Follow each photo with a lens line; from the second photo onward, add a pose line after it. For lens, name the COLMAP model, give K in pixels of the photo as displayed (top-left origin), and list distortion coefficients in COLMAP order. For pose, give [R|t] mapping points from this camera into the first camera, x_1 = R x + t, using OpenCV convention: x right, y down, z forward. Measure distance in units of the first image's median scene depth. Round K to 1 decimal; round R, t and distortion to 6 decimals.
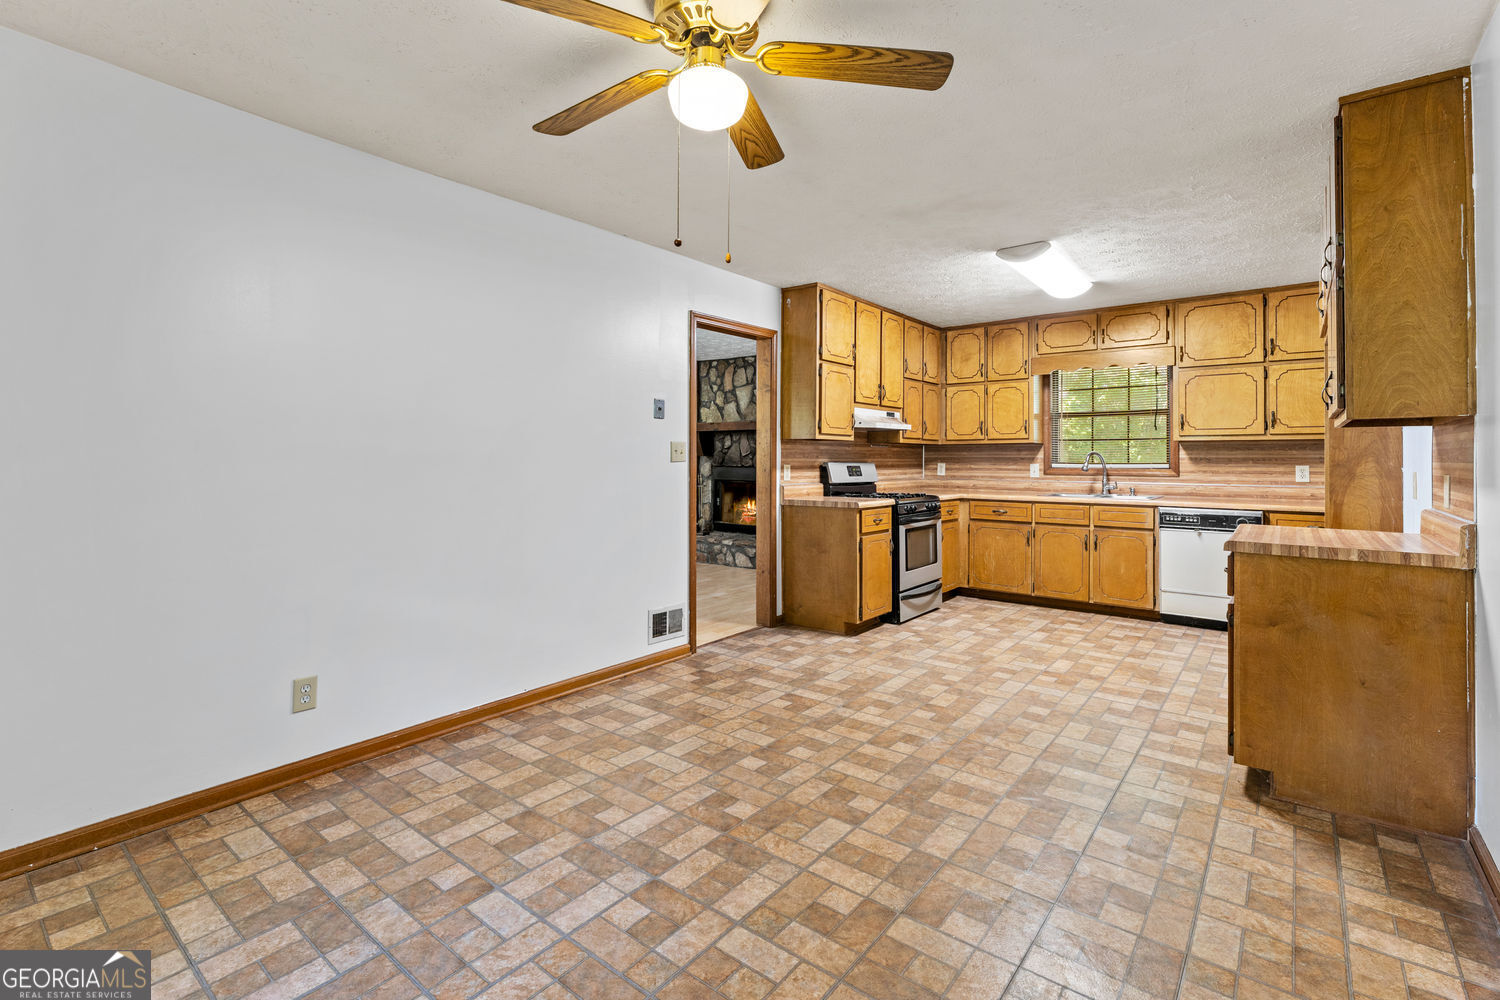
lens RADIAL K [[685.6, 0, 742.9], [0, 685.6, 454.6], [0, 0, 1]] dist [-0.000293, -0.000133]
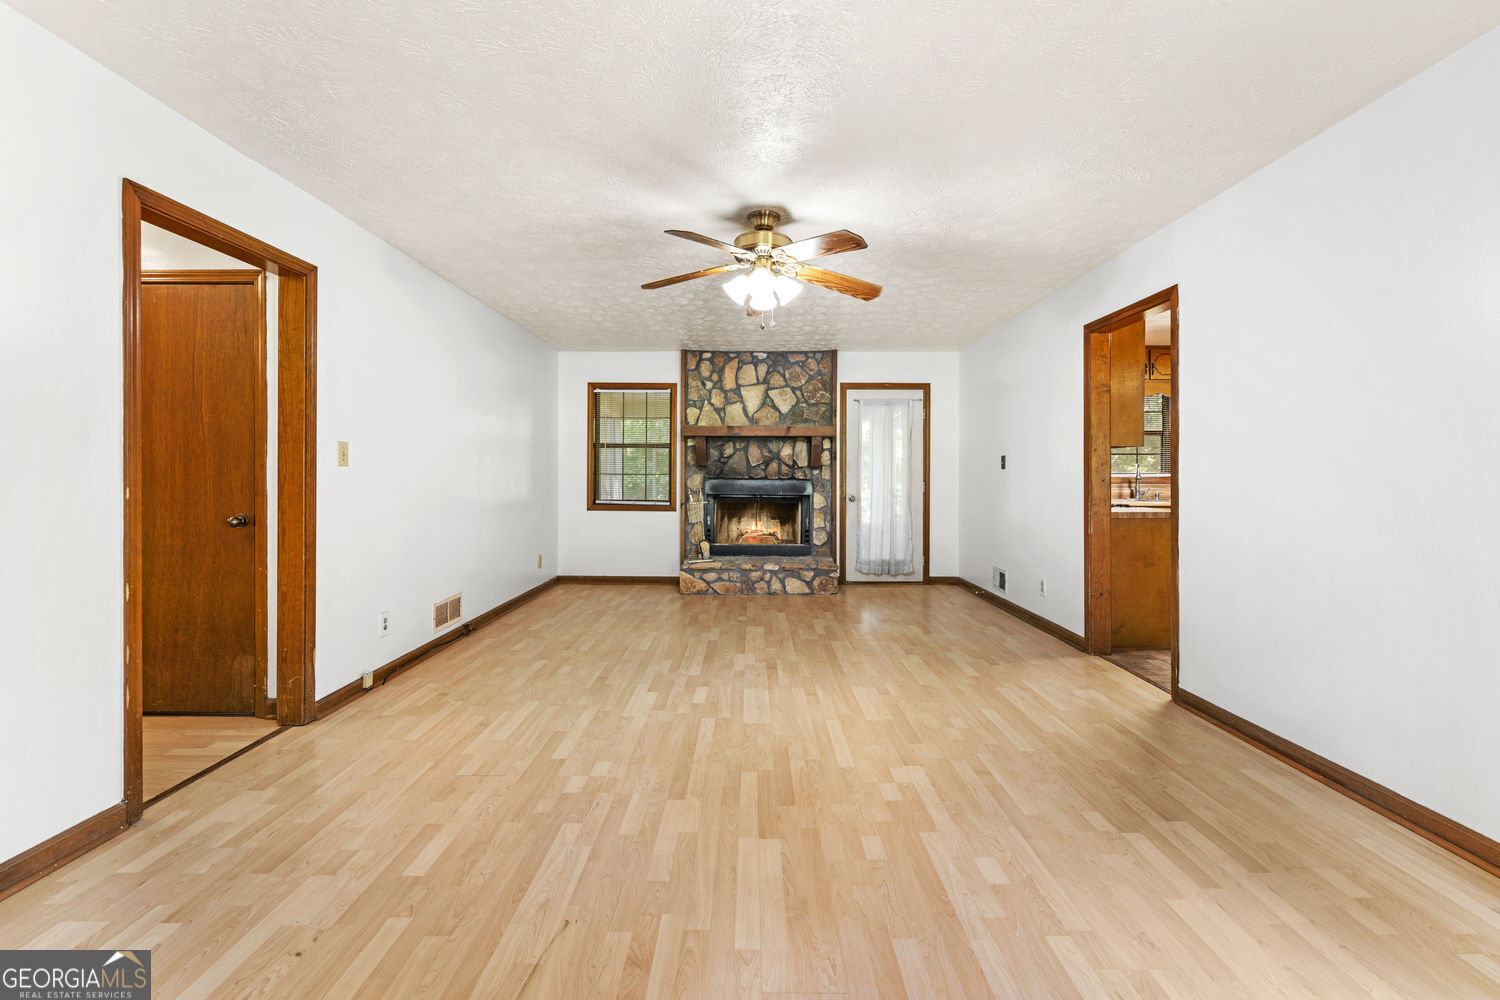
lens RADIAL K [[628.4, 0, 751.0], [0, 628.4, 475.1], [0, 0, 1]] dist [0.000030, -0.000262]
pose [[0.784092, -0.002765, 0.620639, -0.728775], [-0.003702, 0.999951, 0.009131, 0.008888], [-0.620634, -0.009457, 0.784043, 0.559426]]
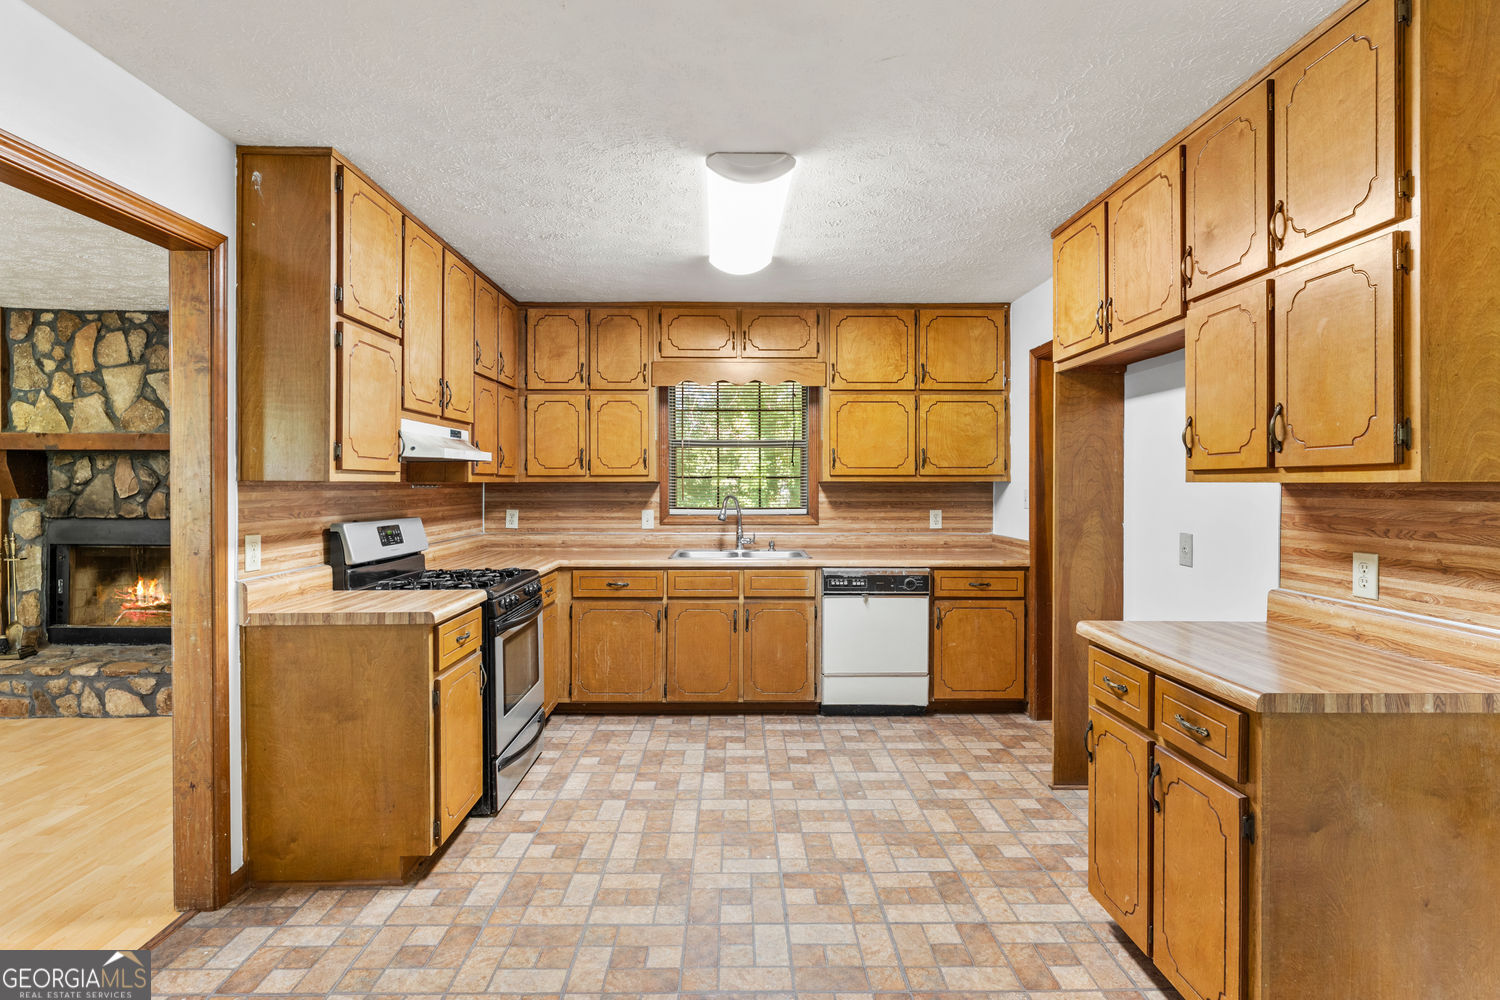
lens RADIAL K [[764.6, 0, 745.7], [0, 764.6, 490.2], [0, 0, 1]] dist [-0.000363, -0.000005]
pose [[0.770429, -0.007648, 0.637479, -0.006991], [-0.002794, 0.999878, 0.015373, -0.021890], [-0.637519, -0.013625, 0.770314, 0.352092]]
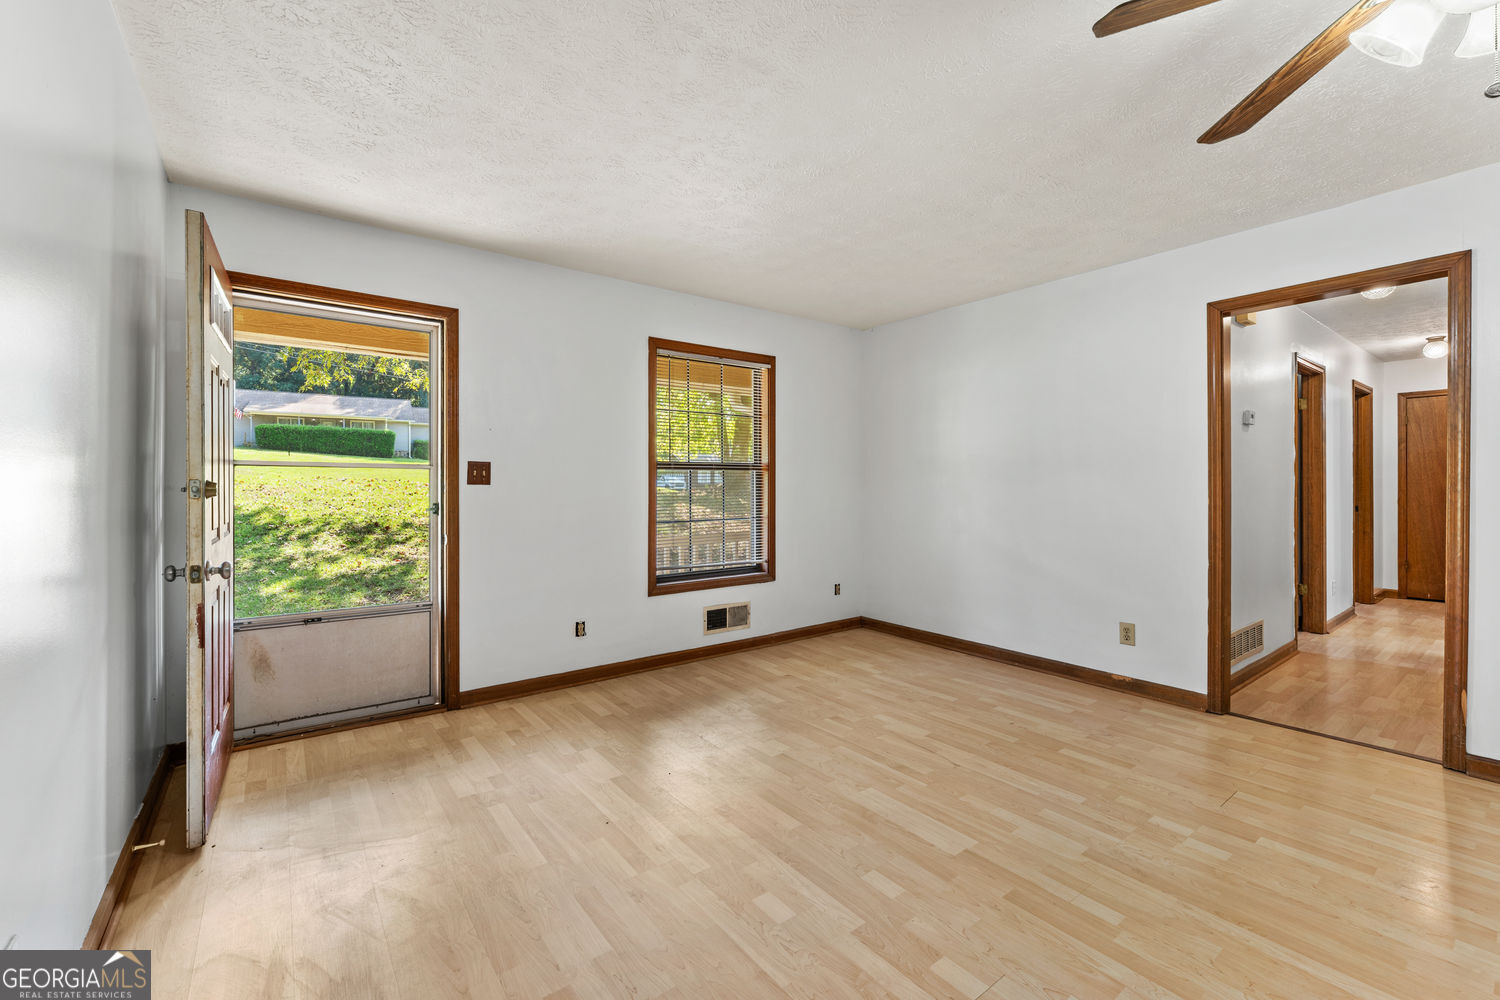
lens RADIAL K [[620.7, 0, 749.1], [0, 620.7, 488.4], [0, 0, 1]] dist [0.000306, -0.000033]
pose [[-0.247914, -0.001670, -0.968781, -0.124374], [0.007793, 0.999963, -0.003718, 0.010633], [0.968751, -0.008471, -0.247892, 0.803518]]
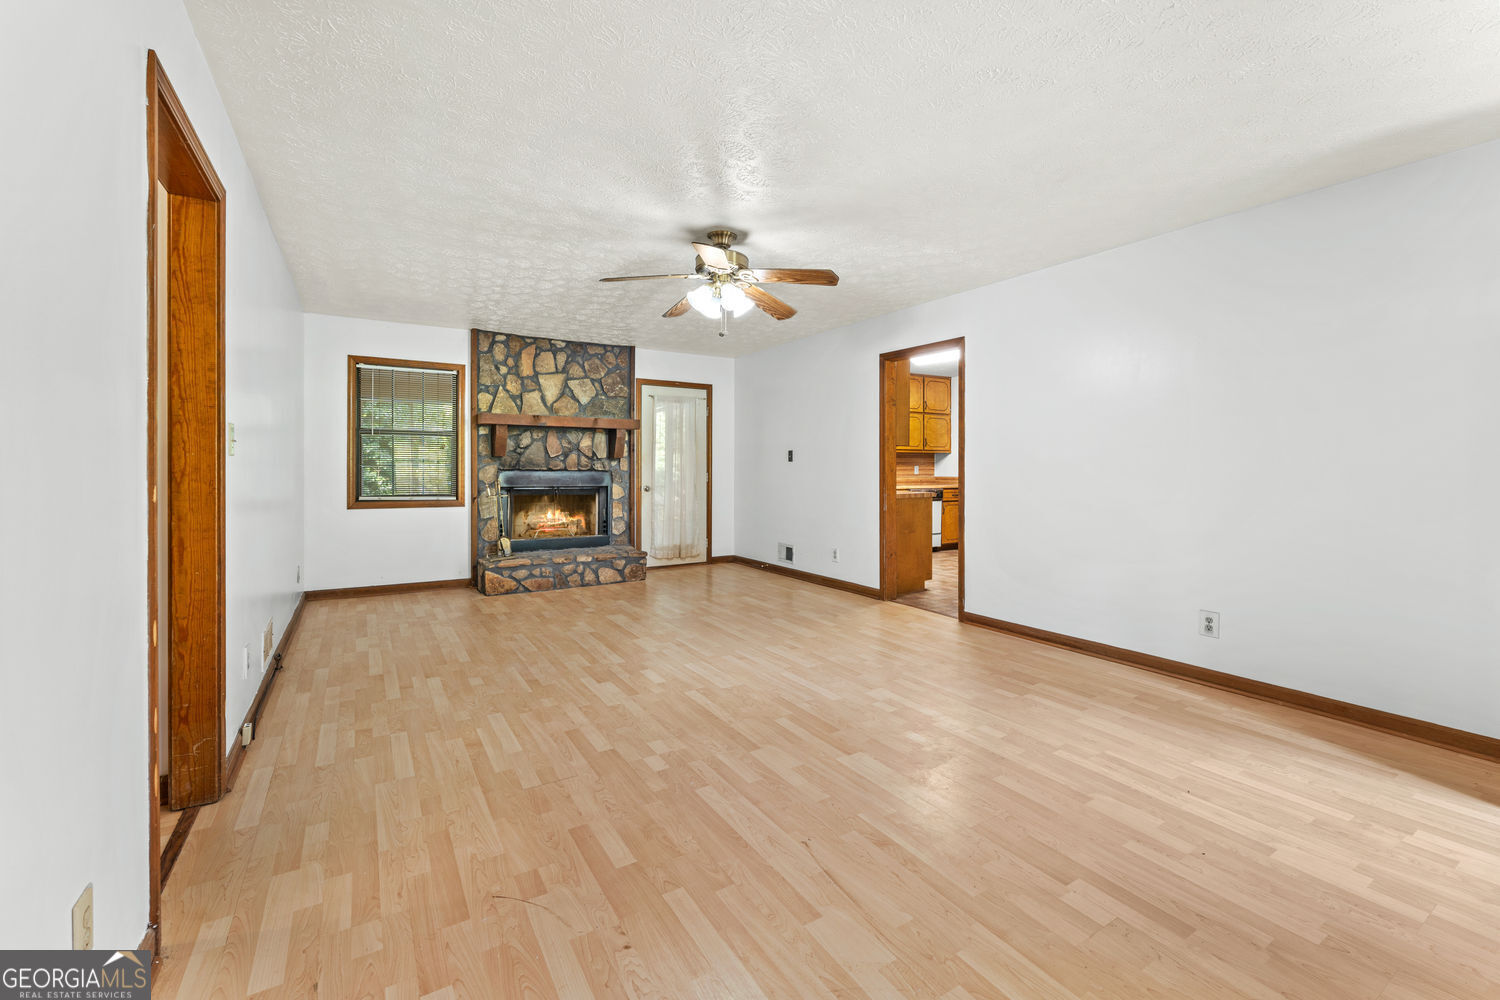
lens RADIAL K [[628.8, 0, 756.1], [0, 628.8, 468.5], [0, 0, 1]] dist [0.000656, -0.000102]
pose [[0.330337, -0.006605, 0.943840, -0.951246], [-0.008647, 0.999912, 0.010024, 0.008682], [-0.943823, -0.011473, 0.330251, 0.750667]]
